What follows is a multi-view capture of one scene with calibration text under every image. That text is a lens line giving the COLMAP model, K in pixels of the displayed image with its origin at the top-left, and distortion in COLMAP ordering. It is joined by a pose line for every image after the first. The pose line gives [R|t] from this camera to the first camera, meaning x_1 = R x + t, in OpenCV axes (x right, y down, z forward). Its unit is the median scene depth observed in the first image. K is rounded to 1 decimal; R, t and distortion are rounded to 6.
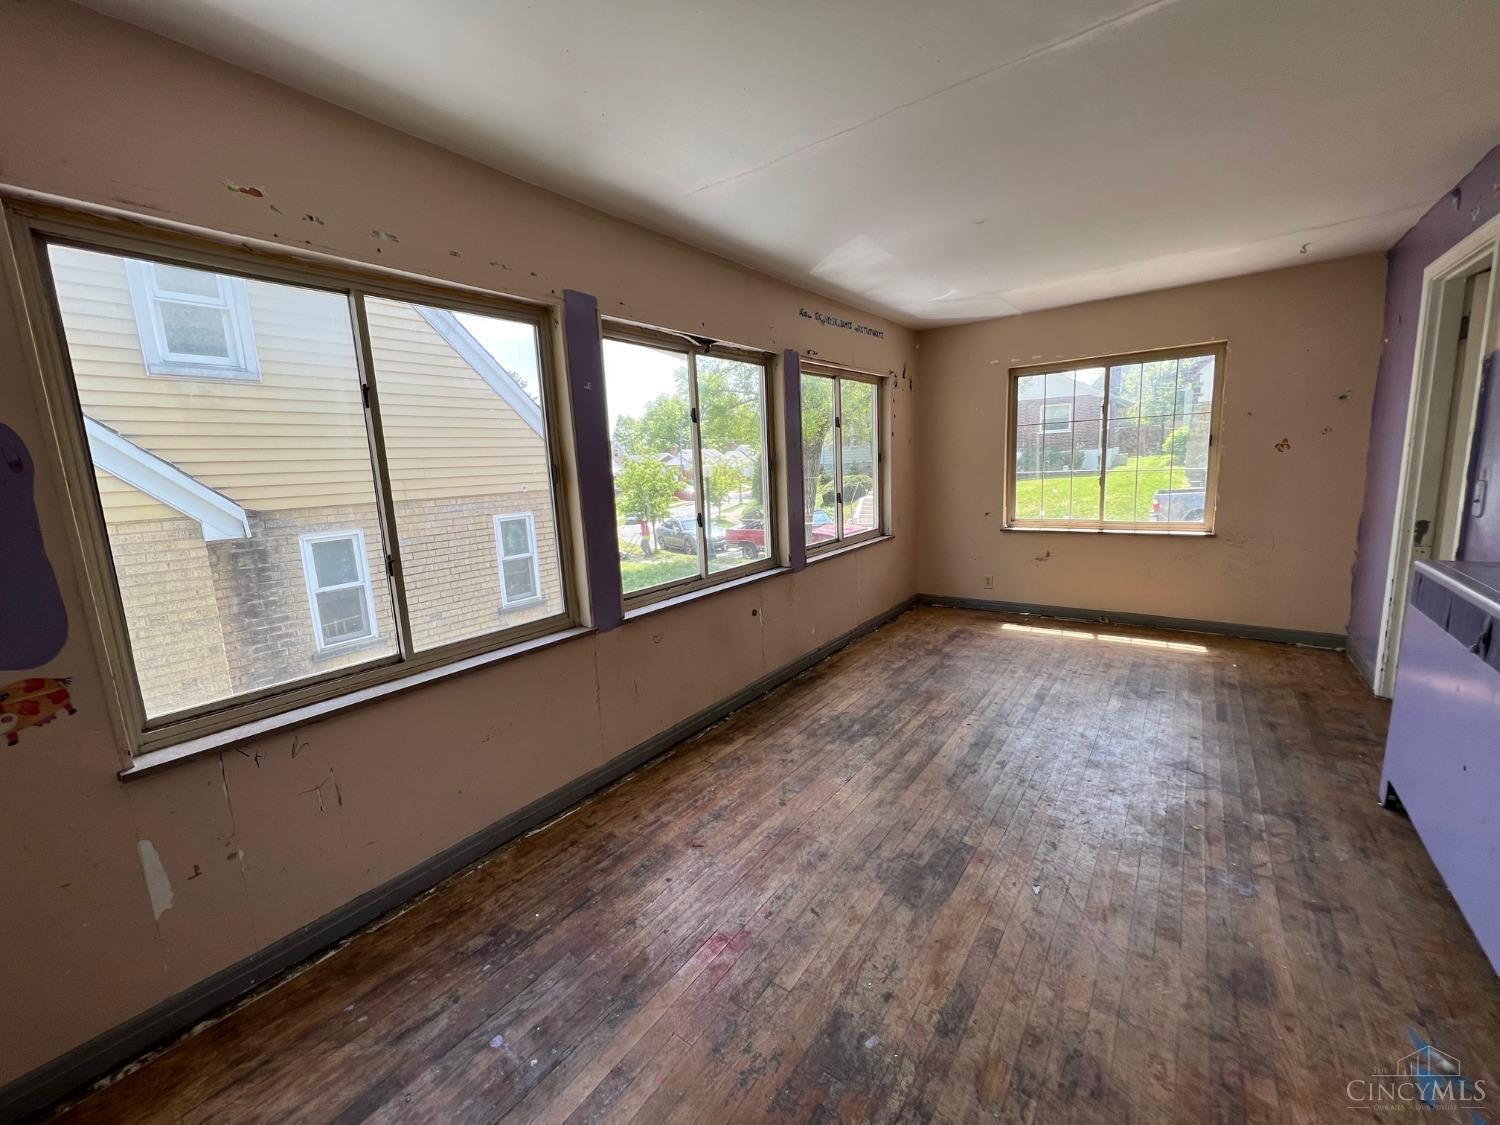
lens RADIAL K [[597.6, 0, 747.5], [0, 597.6, 557.8], [0, 0, 1]] dist [-0.000018, -0.000244]
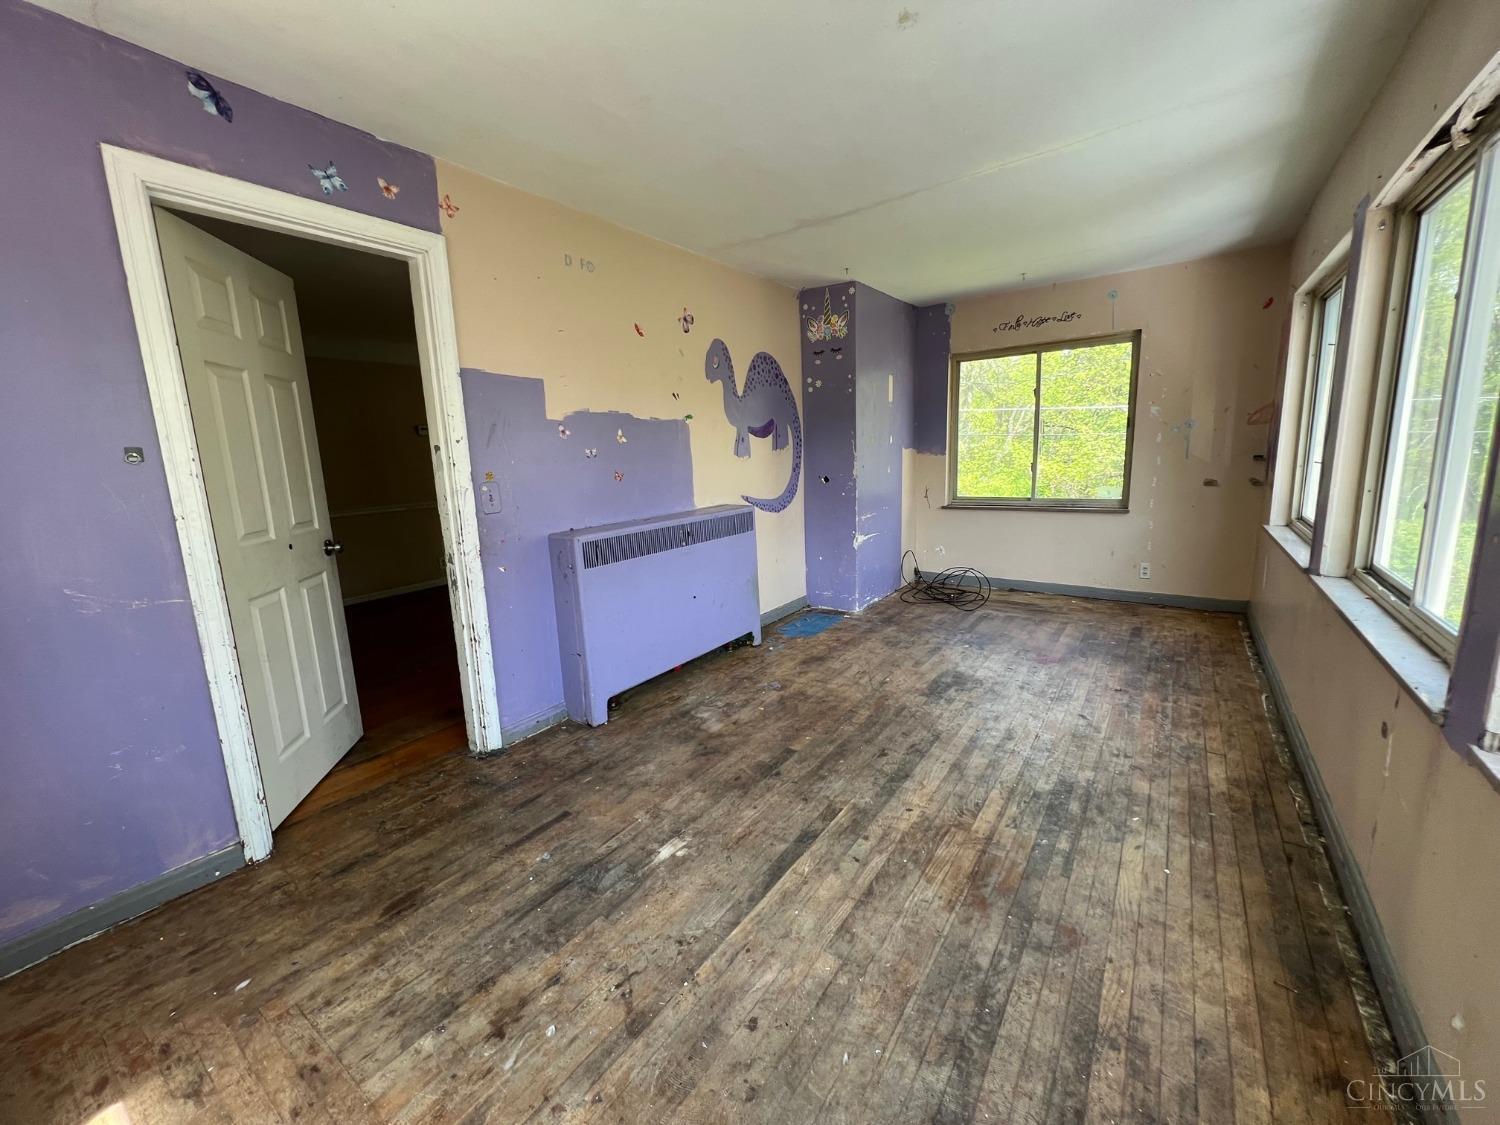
lens RADIAL K [[597.6, 0, 747.5], [0, 597.6, 557.8], [0, 0, 1]] dist [-0.000018, -0.000244]
pose [[-0.996183, 0.087162, -0.004621, 0.581549], [0.080788, 0.940784, 0.329239, -0.259564], [0.033044, 0.327609, -0.944235, 1.685539]]
